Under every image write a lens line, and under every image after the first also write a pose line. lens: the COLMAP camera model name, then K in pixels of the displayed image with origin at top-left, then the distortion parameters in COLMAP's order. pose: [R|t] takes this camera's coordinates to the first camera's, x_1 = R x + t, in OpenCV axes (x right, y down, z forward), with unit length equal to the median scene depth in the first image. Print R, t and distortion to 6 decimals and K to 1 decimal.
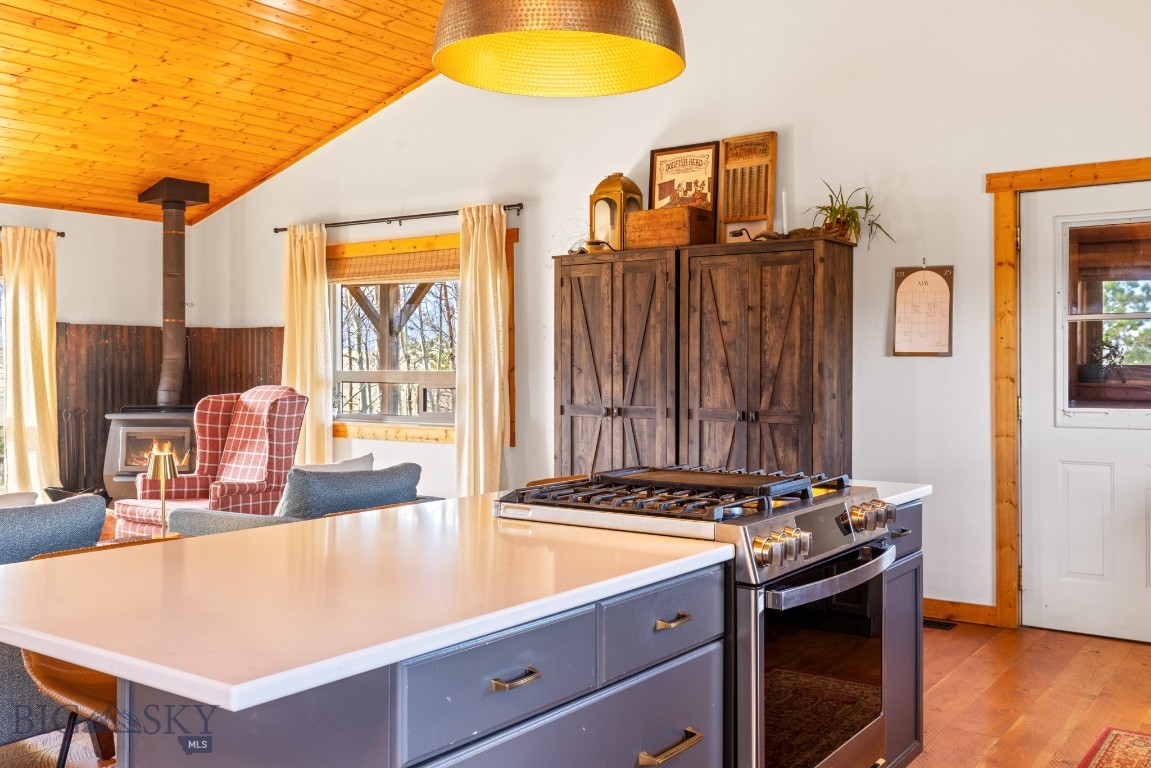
lens RADIAL K [[1086.6, 0, 576.7], [0, 1086.6, 373.8], [0, 0, 1]] dist [0.009427, 0.000000]
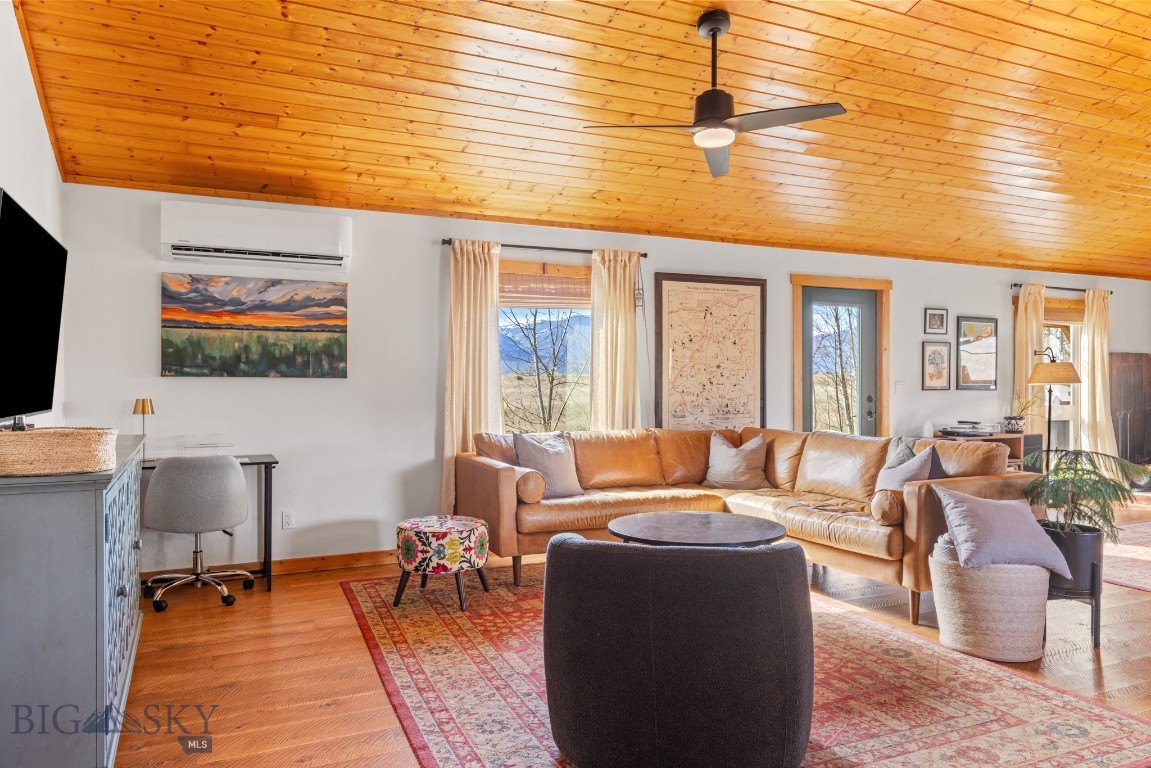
lens RADIAL K [[794.3, 0, 575.9], [0, 794.3, 384.1], [0, 0, 1]] dist [0.002601, -0.002649]
pose [[0.874926, -0.000730, -0.484256, -0.762494], [-0.002660, 0.999977, -0.006312, 0.008585], [0.484249, 0.006811, 0.874904, -0.401017]]
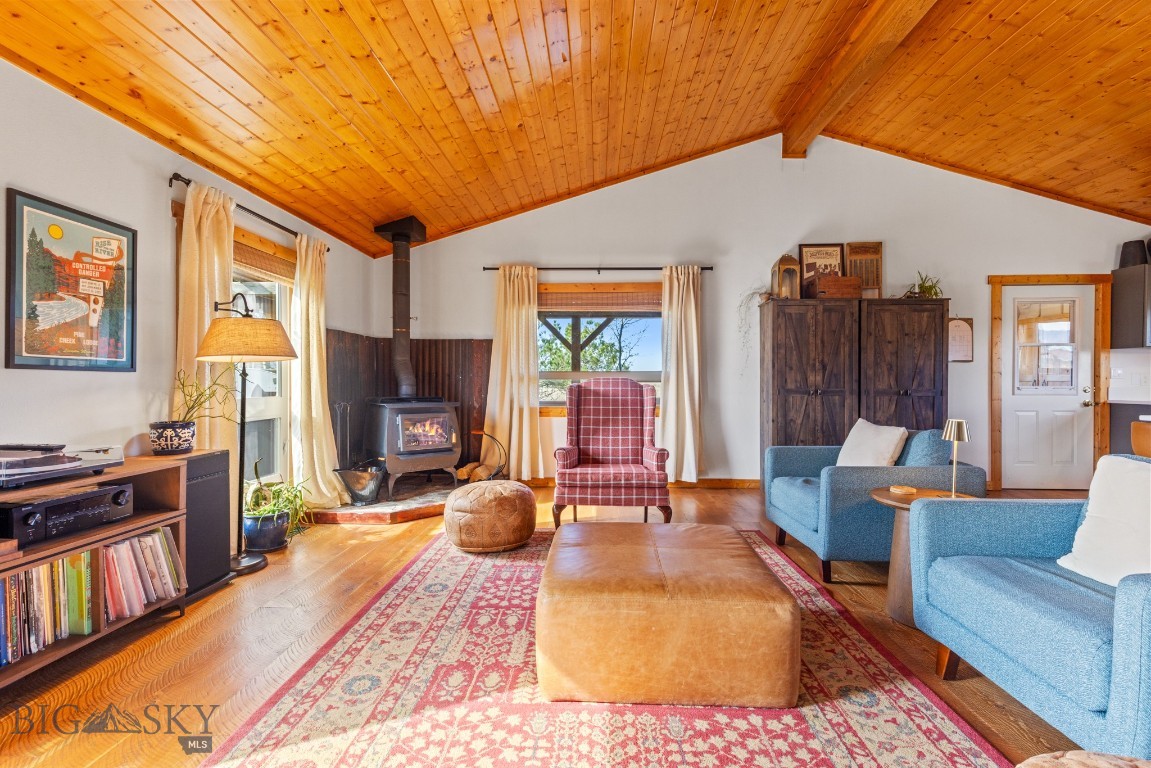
lens RADIAL K [[515.9, 0, 575.9], [0, 515.9, 385.3], [0, 0, 1]] dist [0.005274, 0.000271]
pose [[0.835175, -0.003986, 0.549970, -0.720020], [0.003826, 0.999992, 0.001436, 0.020840], [-0.549971, 0.000905, 0.835183, 0.519334]]
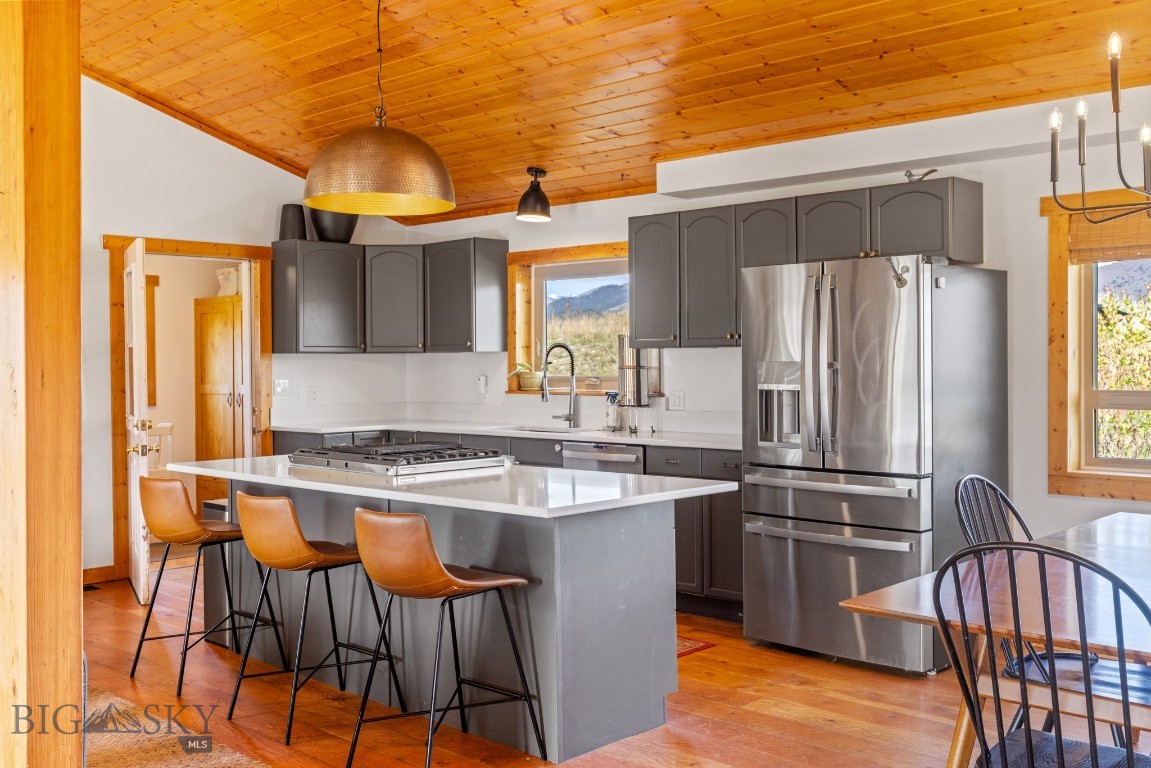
lens RADIAL K [[1123.9, 0, 583.3], [0, 1123.9, 366.5], [0, 0, 1]] dist [0.011805, 0.000000]
pose [[0.139638, -0.004929, 0.990190, -0.754329], [0.017047, 0.999851, 0.002573, -0.016253], [-0.990056, 0.016520, 0.139701, 0.211373]]
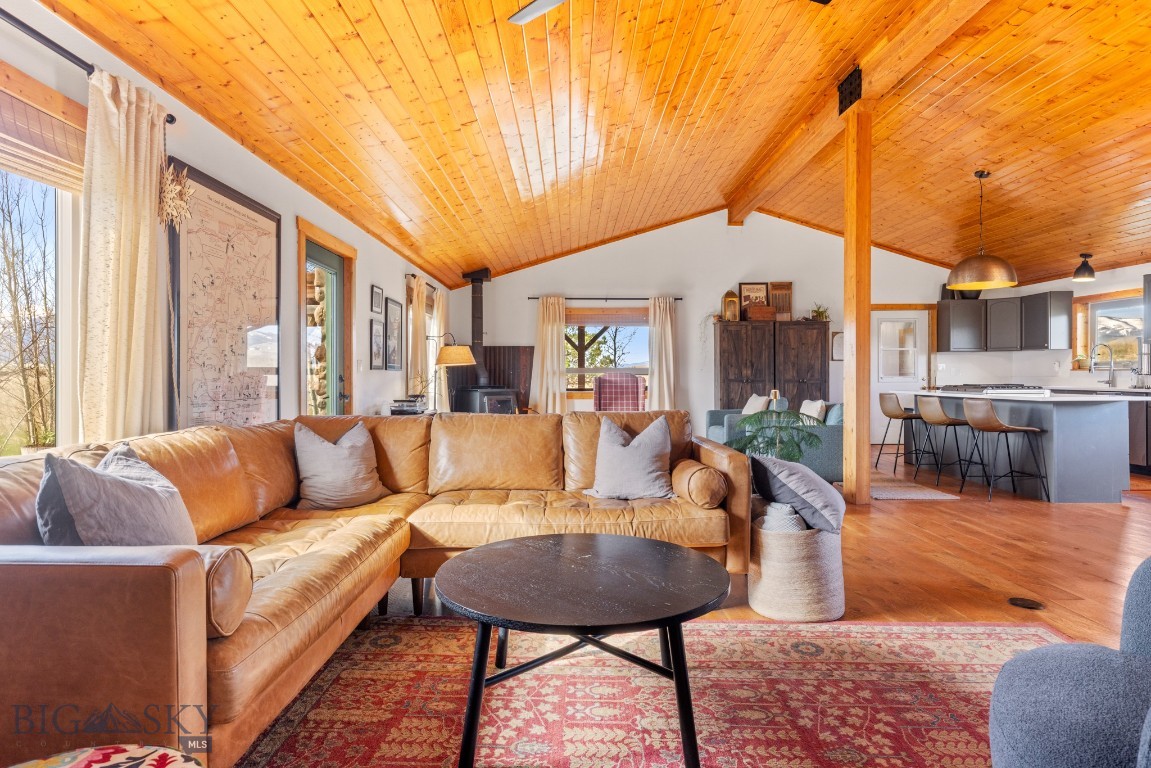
lens RADIAL K [[637.6, 0, 578.2], [0, 637.6, 374.5], [0, 0, 1]] dist [0.006221, -0.001061]
pose [[0.804008, -0.002551, 0.594614, -1.213195], [0.008895, 0.999930, -0.007738, 0.026734], [-0.594552, 0.011511, 0.803974, -0.012364]]
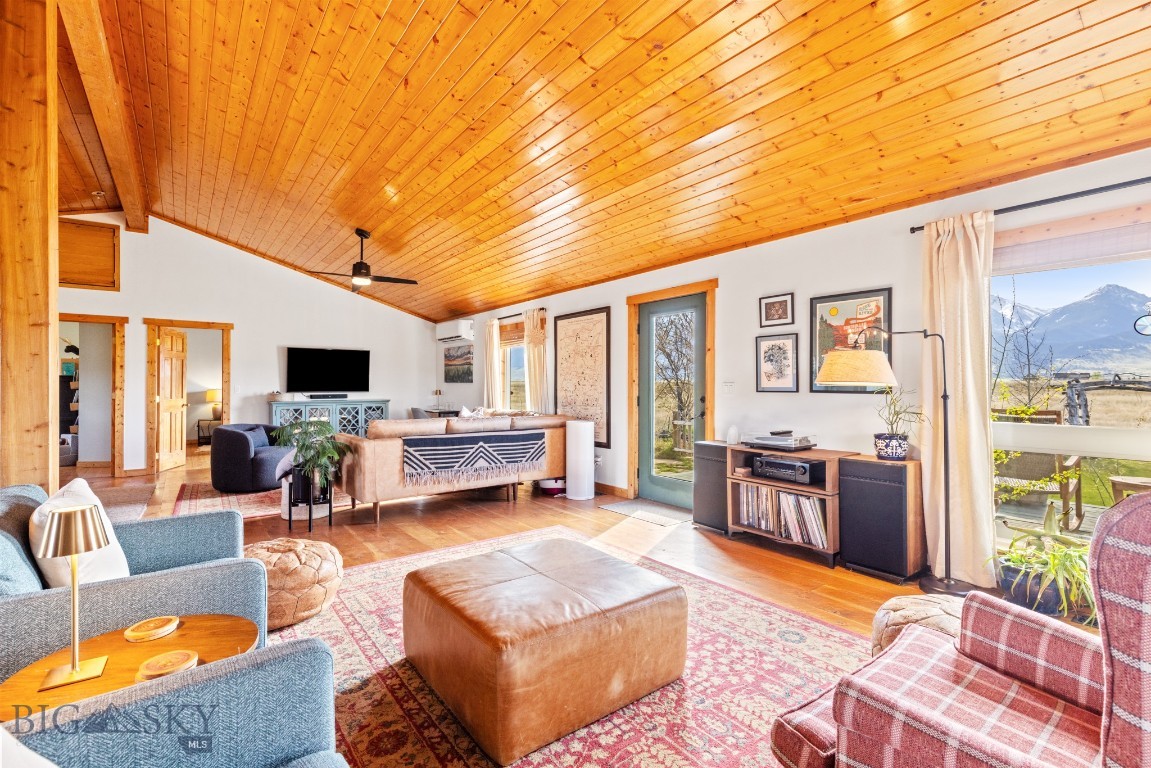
lens RADIAL K [[515.9, 0, 571.0], [0, 515.9, 385.4], [0, 0, 1]] dist [0.005274, 0.000271]
pose [[-0.300487, -0.003378, -0.953780, -0.132230], [-0.009592, 0.999954, -0.000519, 0.002792], [0.953738, 0.008992, -0.300506, 0.920813]]
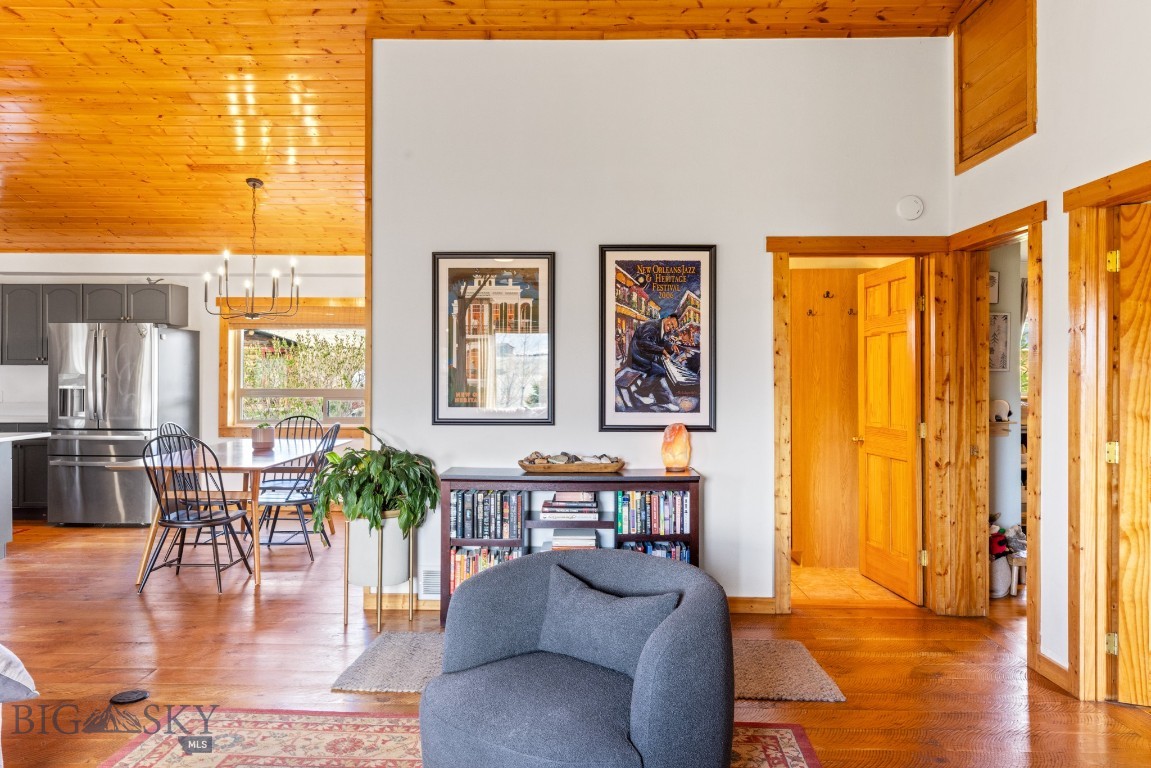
lens RADIAL K [[794.3, 0, 577.0], [0, 794.3, 376.1], [0, 0, 1]] dist [0.002601, -0.002649]
pose [[-0.575615, -0.003289, 0.817714, -1.252337], [0.004028, 0.999968, 0.006857, -0.016478], [-0.817711, 0.007240, -0.575584, 0.248160]]
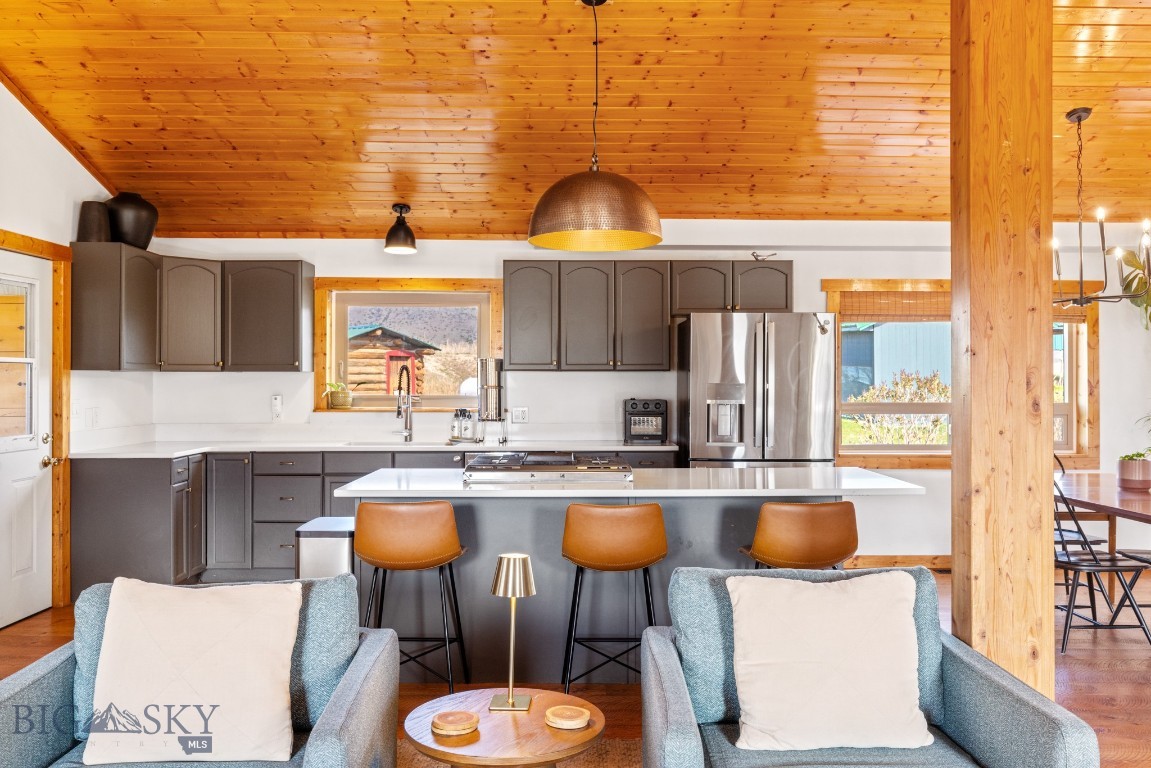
lens RADIAL K [[955.0, 0, 578.1], [0, 955.0, 375.9], [0, 0, 1]] dist [-0.000149, 0.004026]
pose [[-0.591774, 0.002577, 0.806100, -0.593591], [0.007713, 0.999967, 0.002466, -0.026841], [-0.806067, 0.007677, -0.591774, 0.904964]]
